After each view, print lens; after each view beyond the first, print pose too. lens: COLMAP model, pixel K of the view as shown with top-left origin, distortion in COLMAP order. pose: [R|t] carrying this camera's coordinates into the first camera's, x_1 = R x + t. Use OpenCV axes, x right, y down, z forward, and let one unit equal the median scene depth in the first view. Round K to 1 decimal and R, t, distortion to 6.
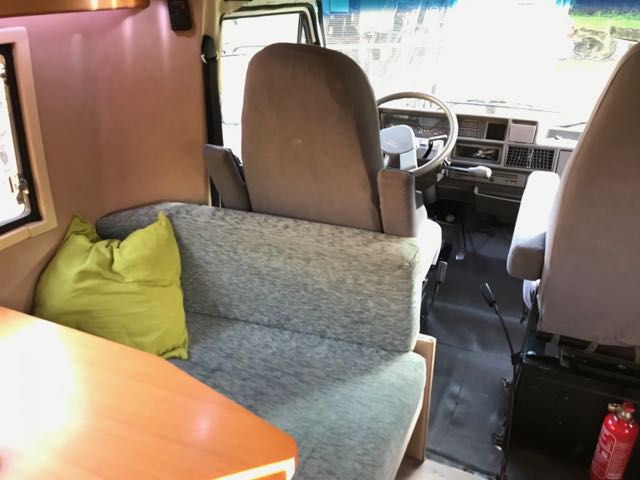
lens RADIAL K [[518.3, 0, 320.7], [0, 518.3, 238.7], [0, 0, 1]] dist [-0.002232, 0.001495]
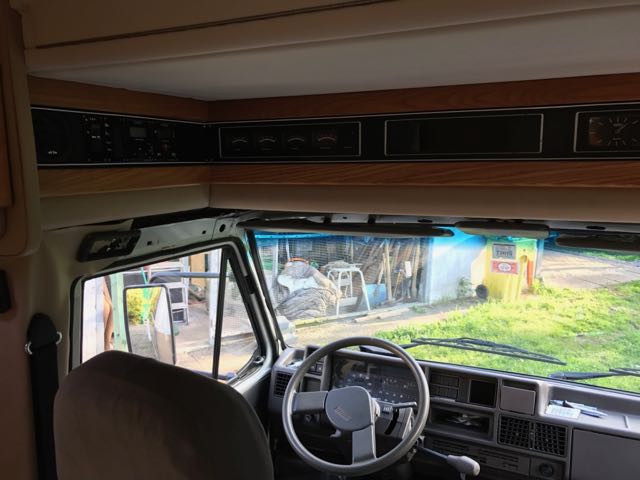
lens RADIAL K [[518.3, 0, 319.6], [0, 518.3, 241.7], [0, 0, 1]] dist [-0.002232, 0.001495]
pose [[0.999982, 0.003724, 0.004778, 0.100131], [-0.002130, 0.954524, -0.298126, -0.196502], [-0.005671, 0.298110, 0.954515, 0.224895]]
